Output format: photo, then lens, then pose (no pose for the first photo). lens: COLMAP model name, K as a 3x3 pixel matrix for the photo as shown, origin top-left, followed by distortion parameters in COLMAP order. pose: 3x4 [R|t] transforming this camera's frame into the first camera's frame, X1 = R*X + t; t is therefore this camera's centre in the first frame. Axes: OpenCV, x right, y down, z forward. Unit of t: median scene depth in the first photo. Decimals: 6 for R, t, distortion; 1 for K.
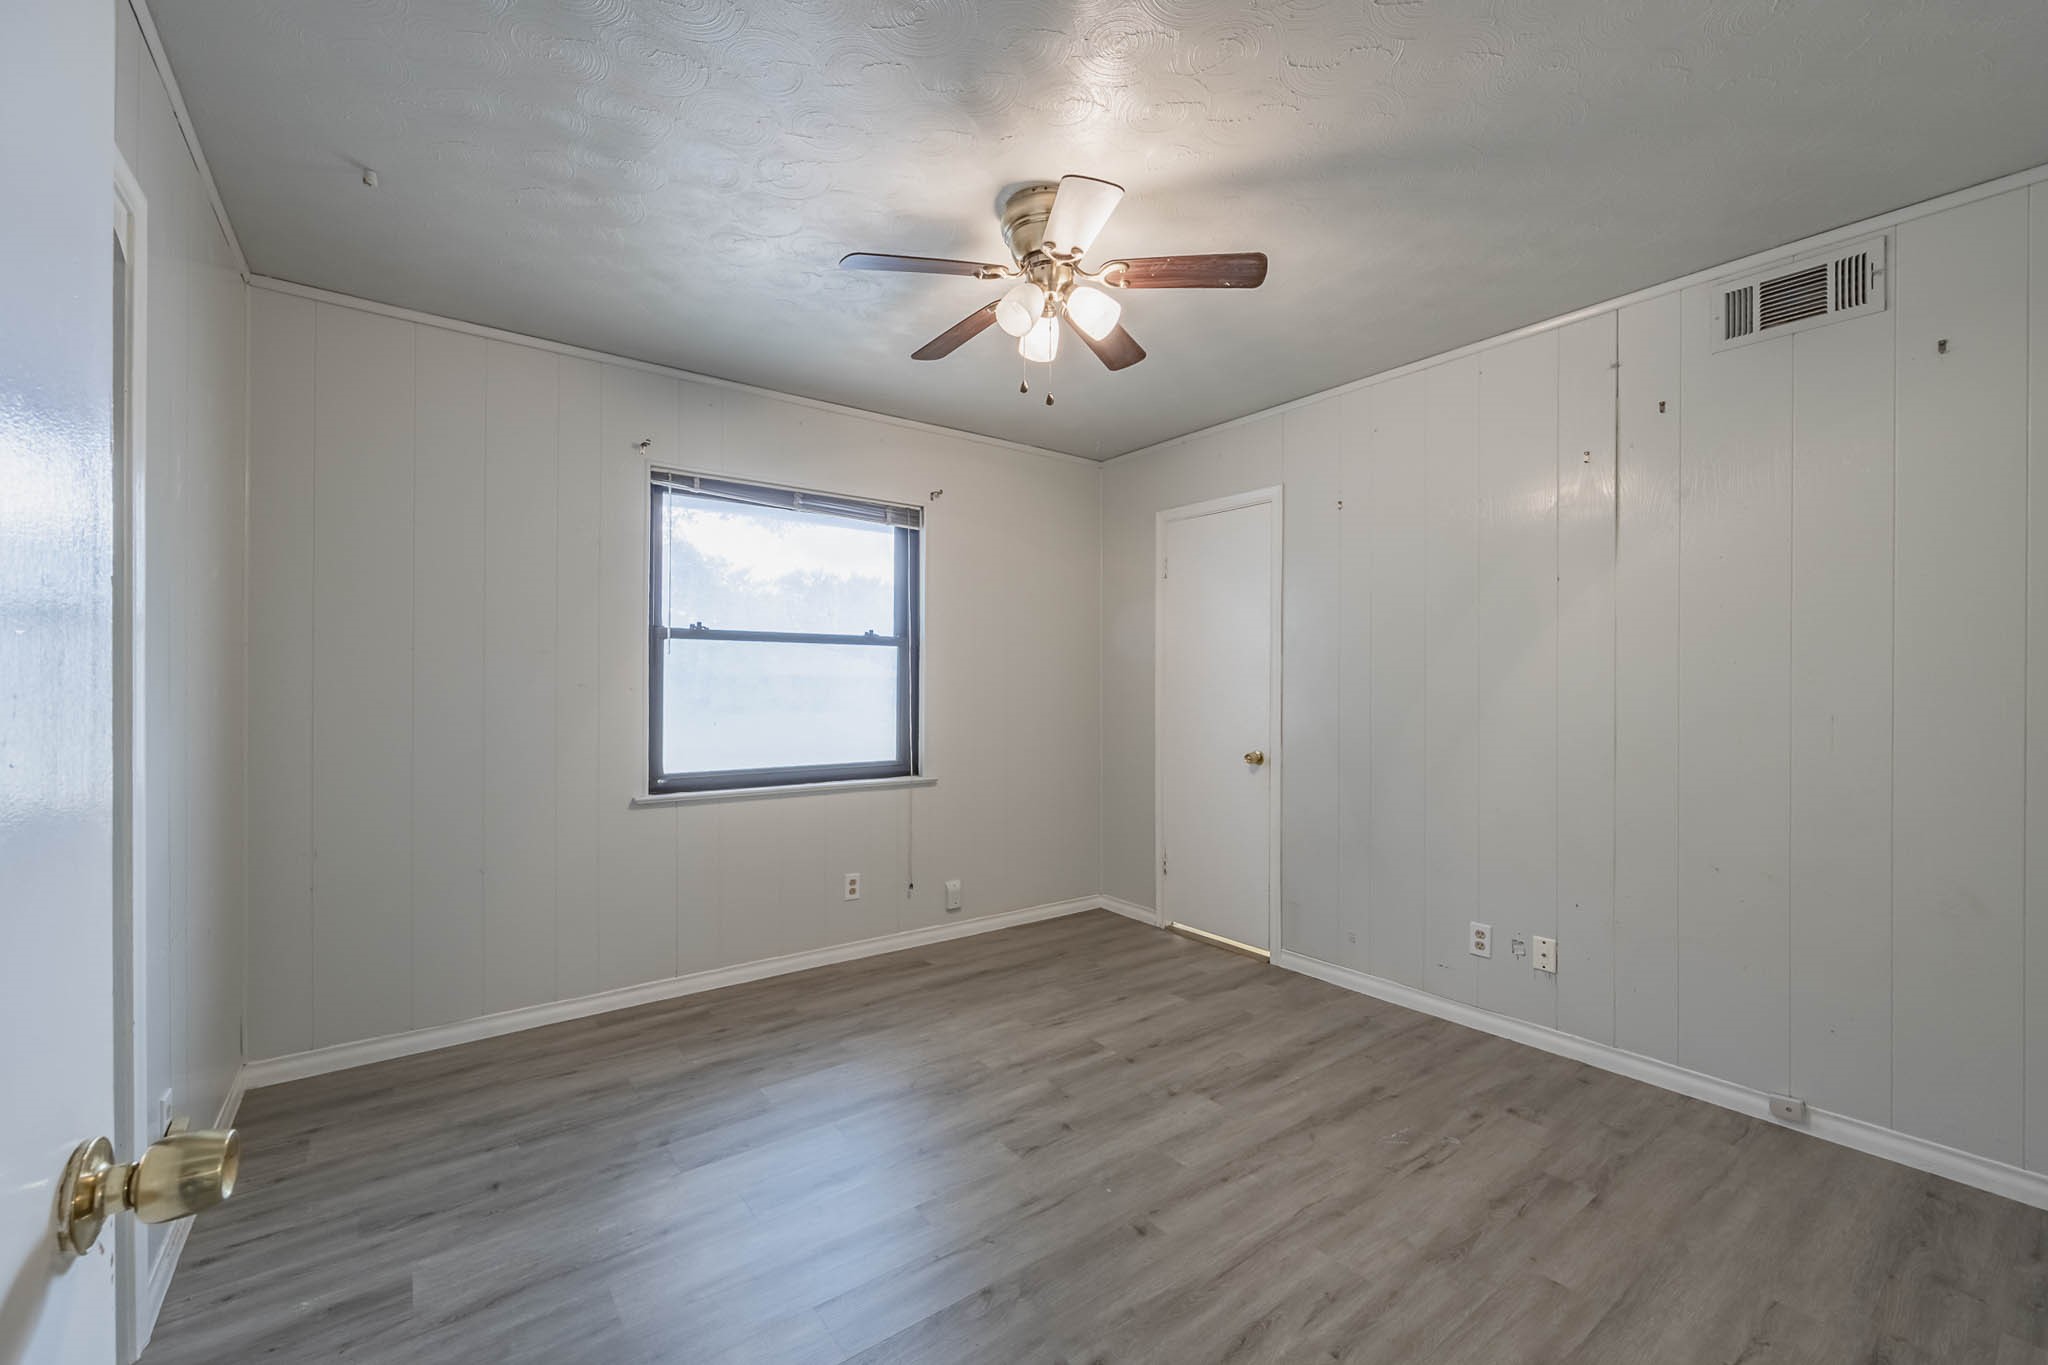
lens RADIAL K [[805.8, 0, 1014.8], [0, 805.8, 679.1], [0, 0, 1]] dist [-0.005616, 0.000313]
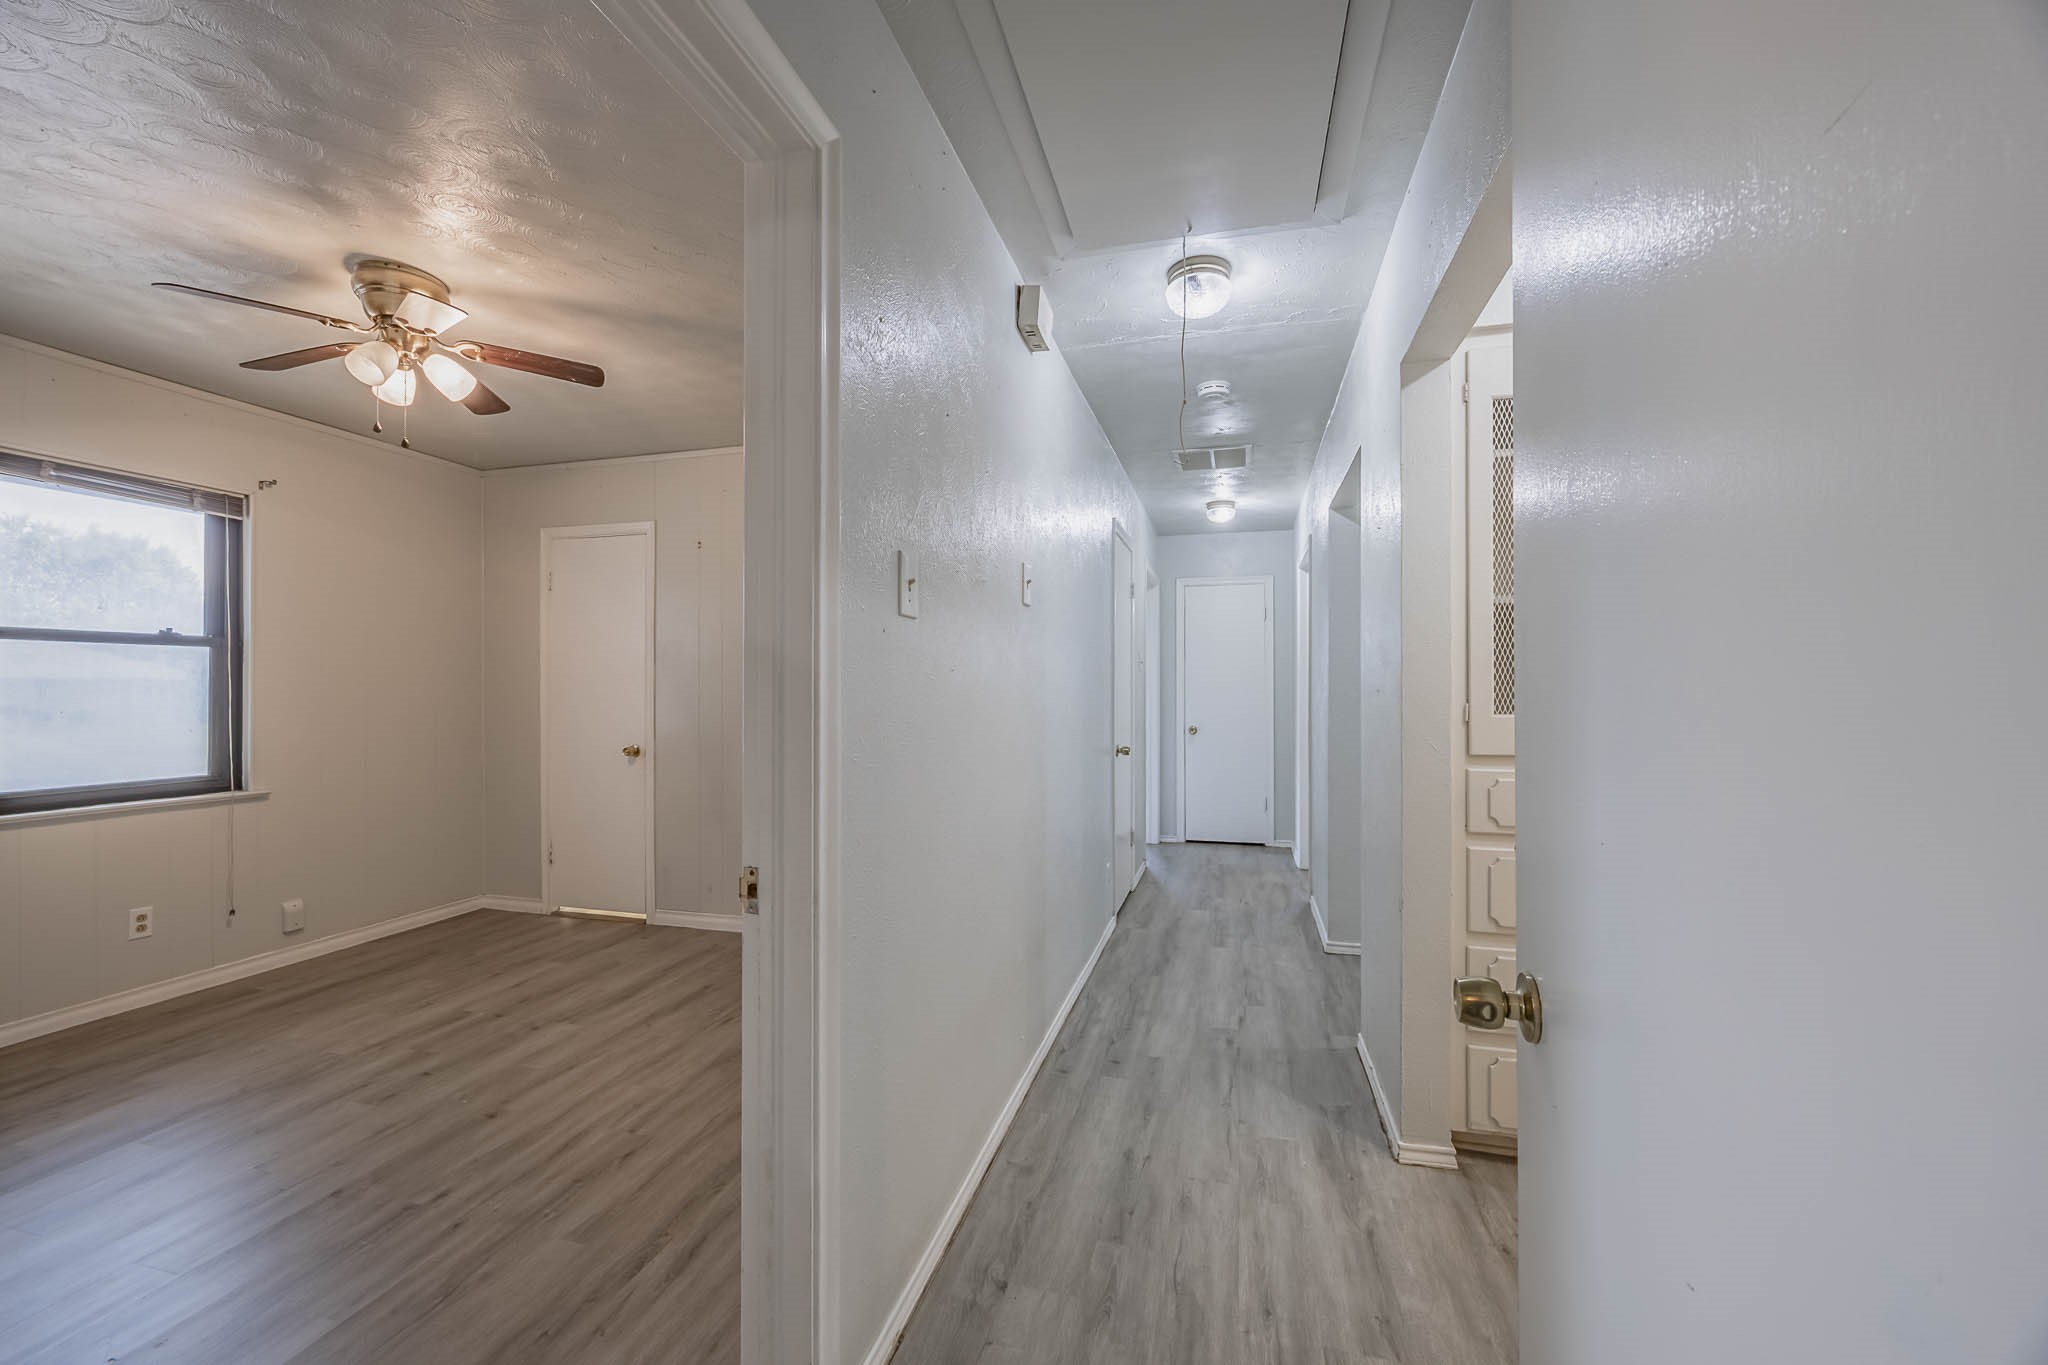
lens RADIAL K [[805.8, 0, 995.6], [0, 805.8, 685.6], [0, 0, 1]] dist [-0.005616, 0.000313]
pose [[0.797557, -0.002000, 0.603241, 0.018467], [-0.000240, 0.999993, 0.003632, -0.002338], [-0.603244, -0.003042, 0.797551, -0.340519]]
